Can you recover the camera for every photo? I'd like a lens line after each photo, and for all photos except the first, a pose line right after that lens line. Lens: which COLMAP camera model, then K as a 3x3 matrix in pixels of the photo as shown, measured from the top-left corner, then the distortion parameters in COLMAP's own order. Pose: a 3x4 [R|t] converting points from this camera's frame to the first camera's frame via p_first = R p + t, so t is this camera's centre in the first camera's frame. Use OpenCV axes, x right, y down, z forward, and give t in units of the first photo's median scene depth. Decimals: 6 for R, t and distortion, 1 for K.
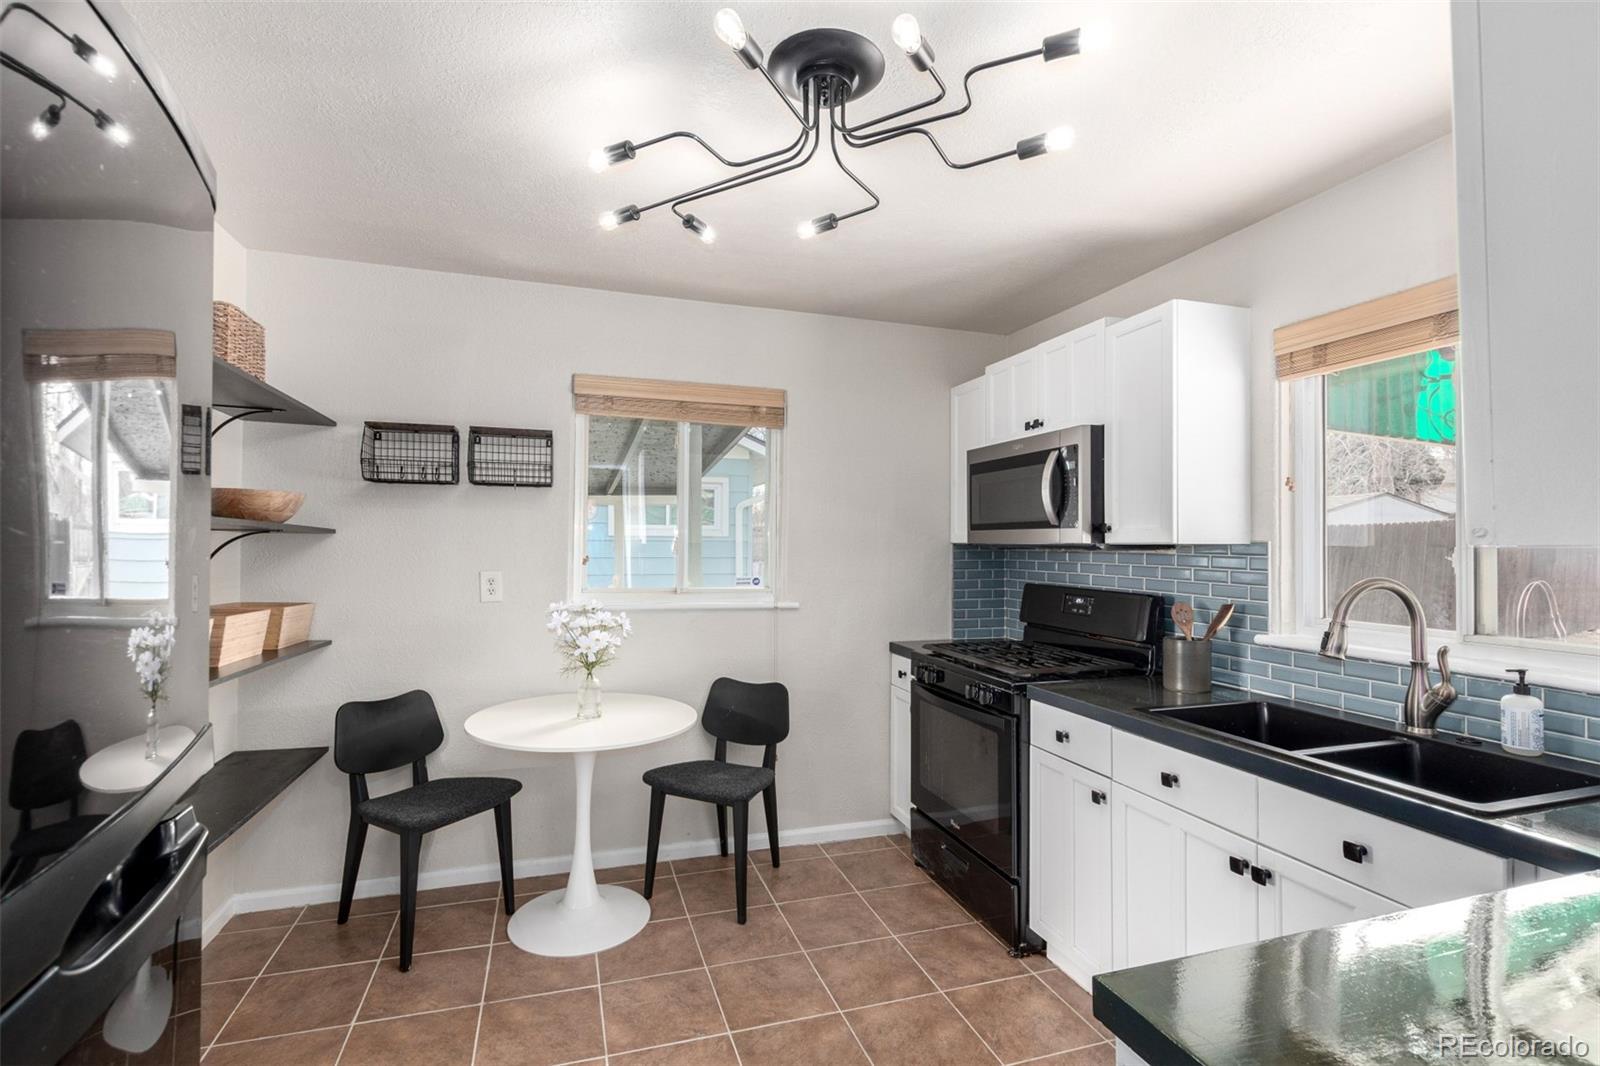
lens RADIAL K [[741.5, 0, 803.5], [0, 741.5, 536.2], [0, 0, 1]] dist [0.008105, 0.000785]
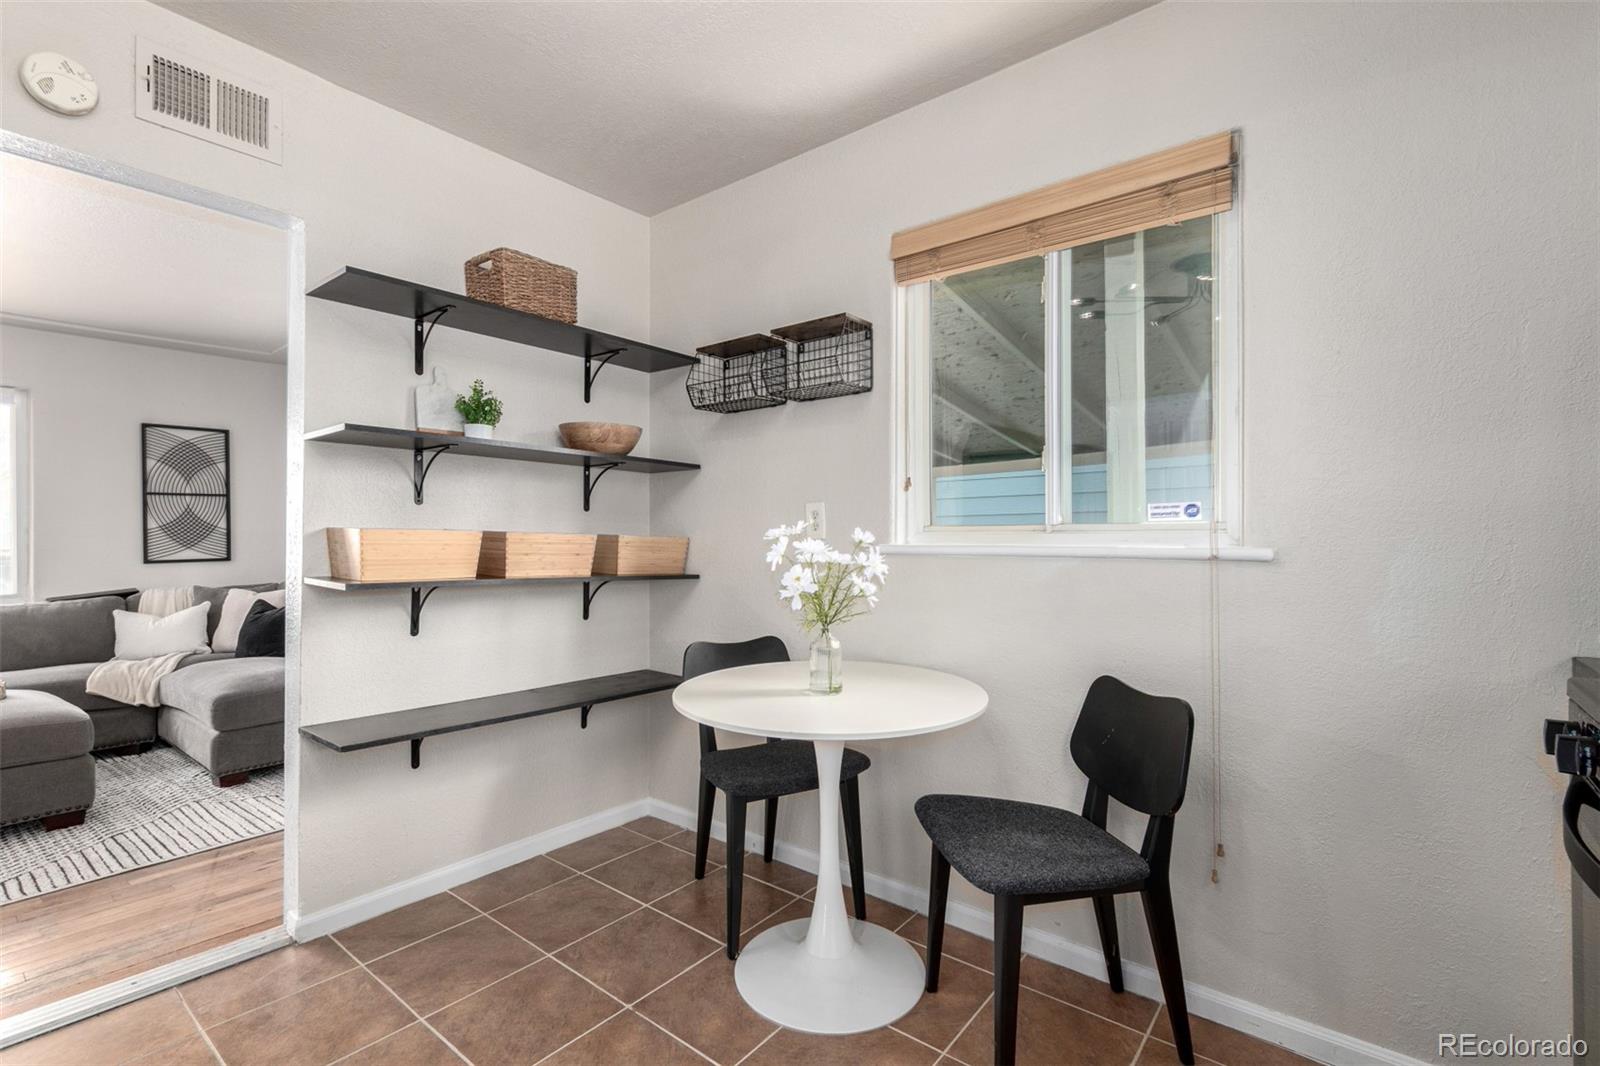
lens RADIAL K [[741.5, 0, 804.2], [0, 741.5, 536.6], [0, 0, 1]] dist [0.008105, 0.000785]
pose [[0.541445, -0.012667, -0.840641, 0.282221], [0.018850, 0.999818, -0.002924, 0.091171], [0.840525, -0.014262, 0.541585, 0.562365]]
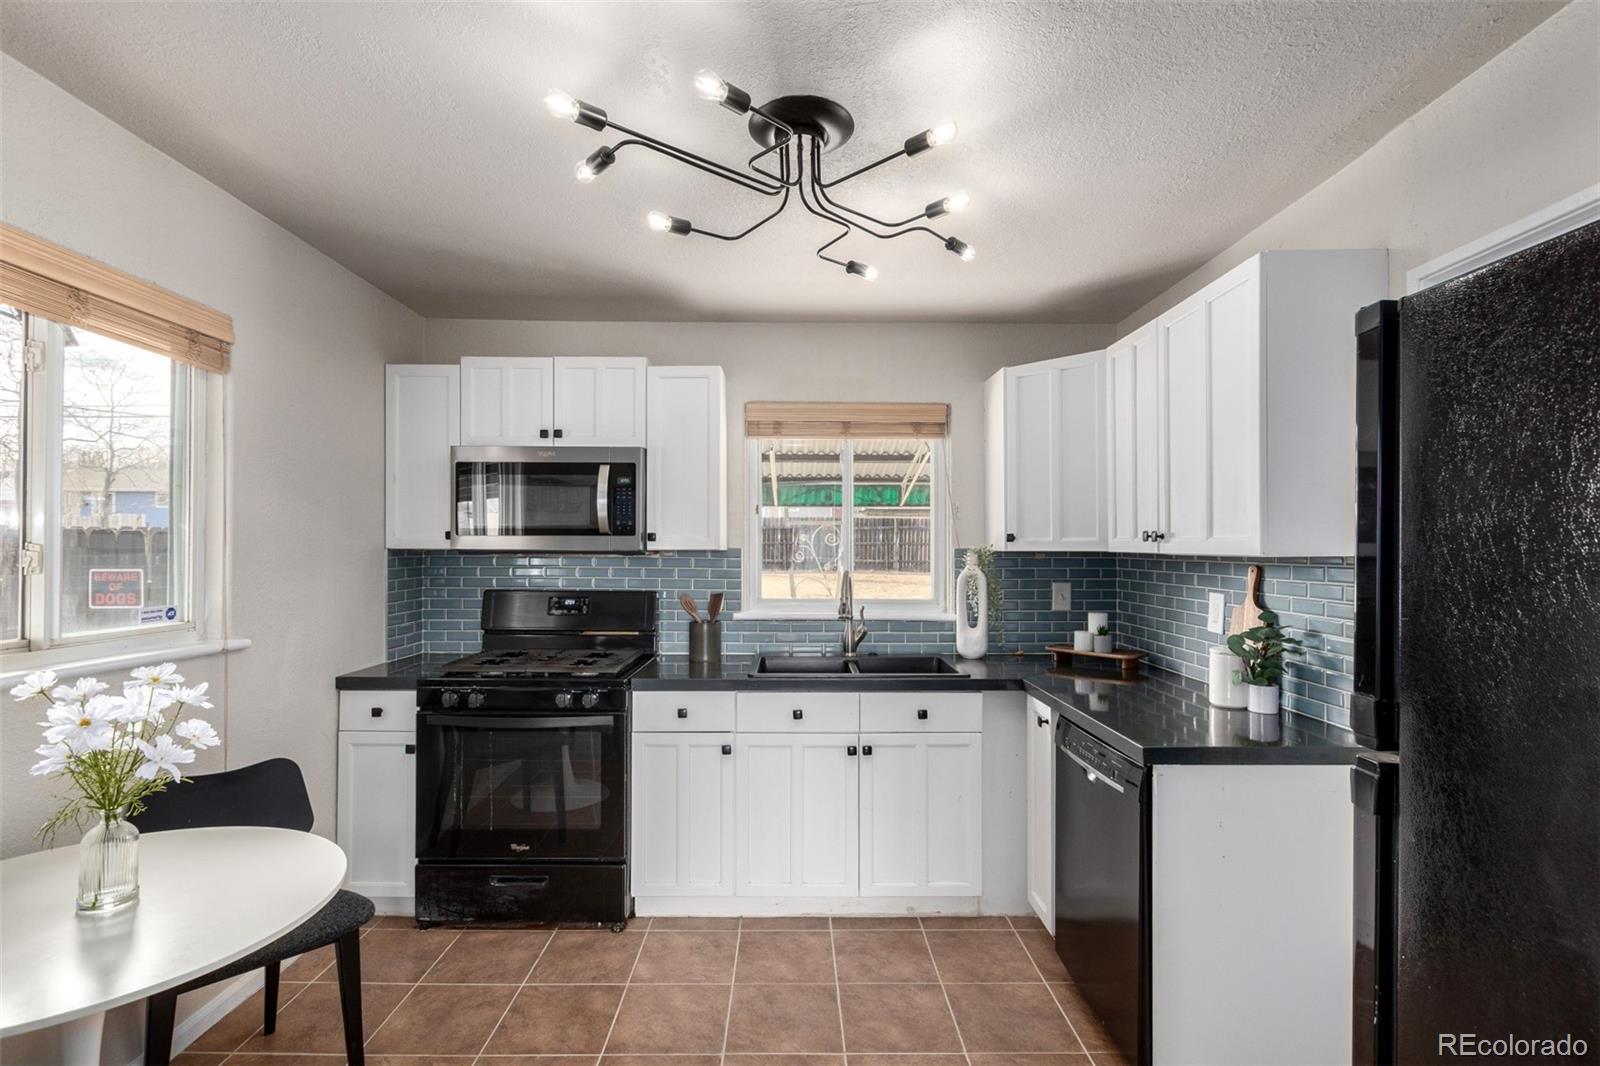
lens RADIAL K [[741.5, 0, 802.2], [0, 741.5, 547.3], [0, 0, 1]] dist [0.008105, 0.000785]
pose [[0.302308, -0.003729, 0.953203, -0.589318], [-0.012268, 0.999894, 0.007802, -0.005907], [-0.953131, -0.014052, 0.302230, 0.376255]]
